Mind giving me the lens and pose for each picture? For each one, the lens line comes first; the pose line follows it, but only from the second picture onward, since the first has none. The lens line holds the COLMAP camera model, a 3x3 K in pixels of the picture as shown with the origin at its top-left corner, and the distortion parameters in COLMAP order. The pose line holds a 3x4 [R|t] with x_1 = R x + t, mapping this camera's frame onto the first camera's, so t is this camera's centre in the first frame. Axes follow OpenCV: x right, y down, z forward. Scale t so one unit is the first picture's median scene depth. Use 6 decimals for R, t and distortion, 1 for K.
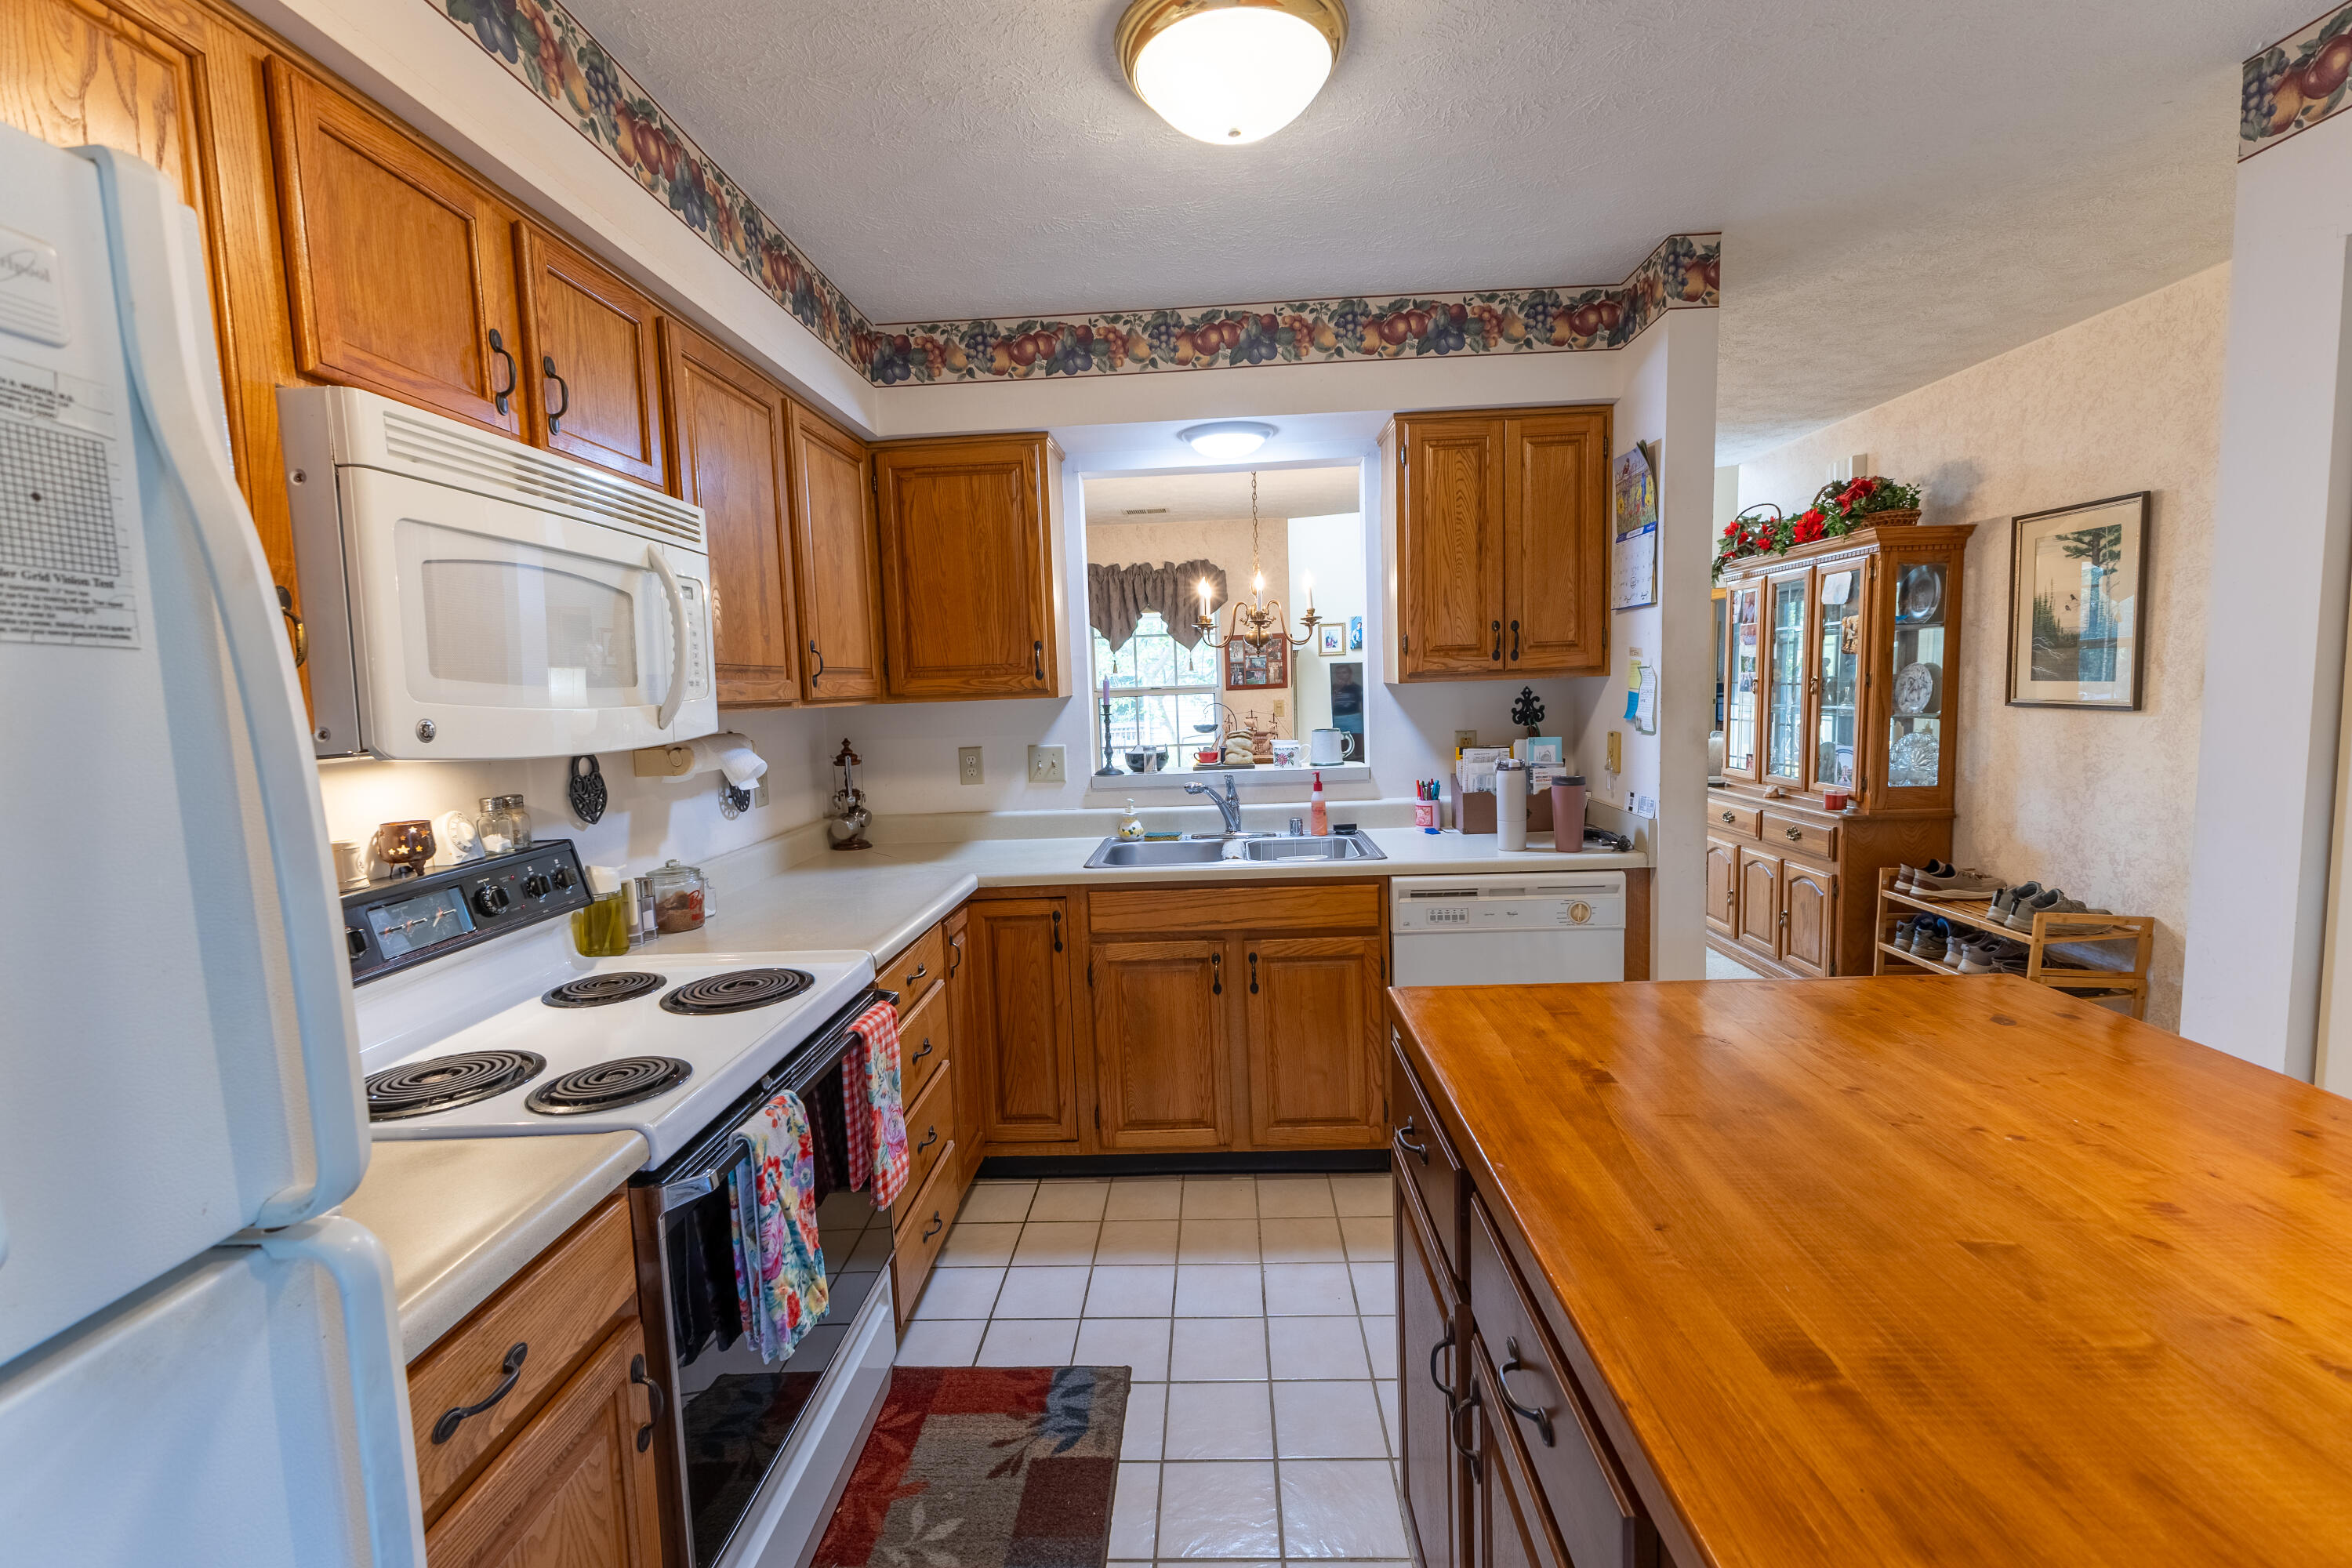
lens RADIAL K [[1012.3, 0, 1177.2], [0, 1012.3, 773.5], [0, 0, 1]] dist [0.011574, -0.000911]
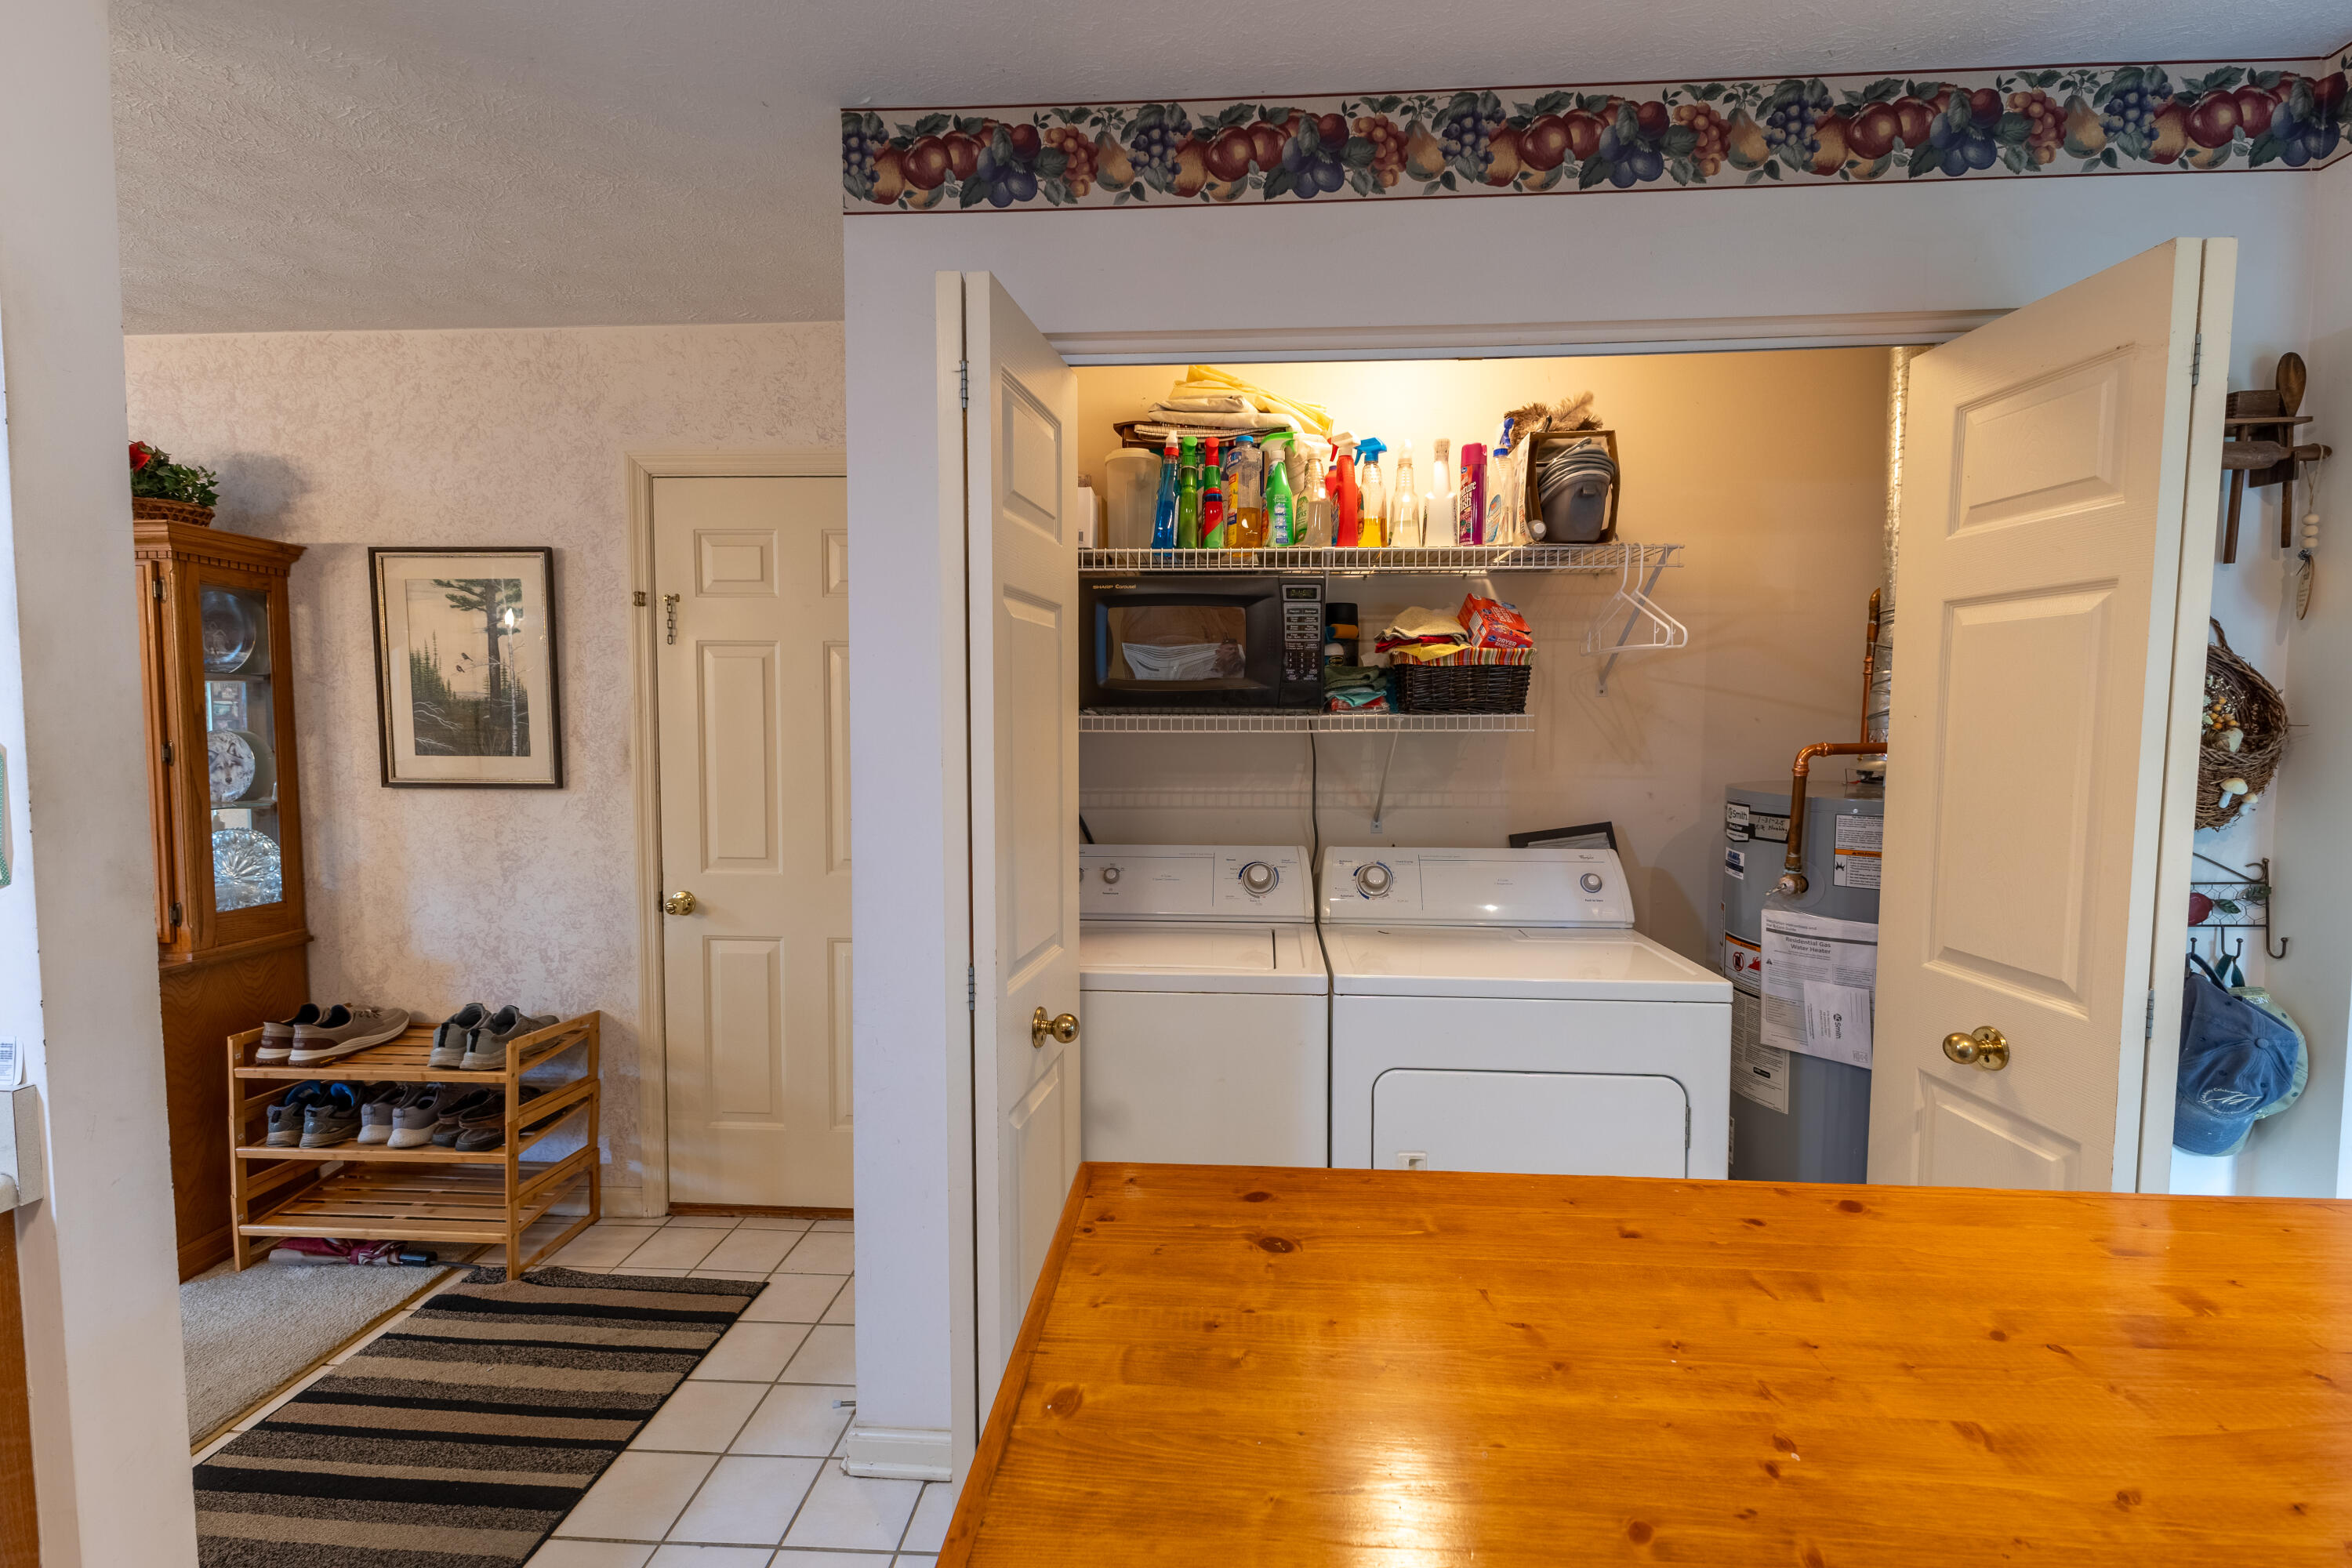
lens RADIAL K [[1012.3, 0, 1174.3], [0, 1012.3, 779.8], [0, 0, 1]] dist [0.011574, -0.000911]
pose [[0.019406, -0.027634, 0.999430, 0.046923], [0.091310, 0.995490, 0.025752, -0.038894], [-0.995633, 0.090758, 0.021842, 0.399097]]
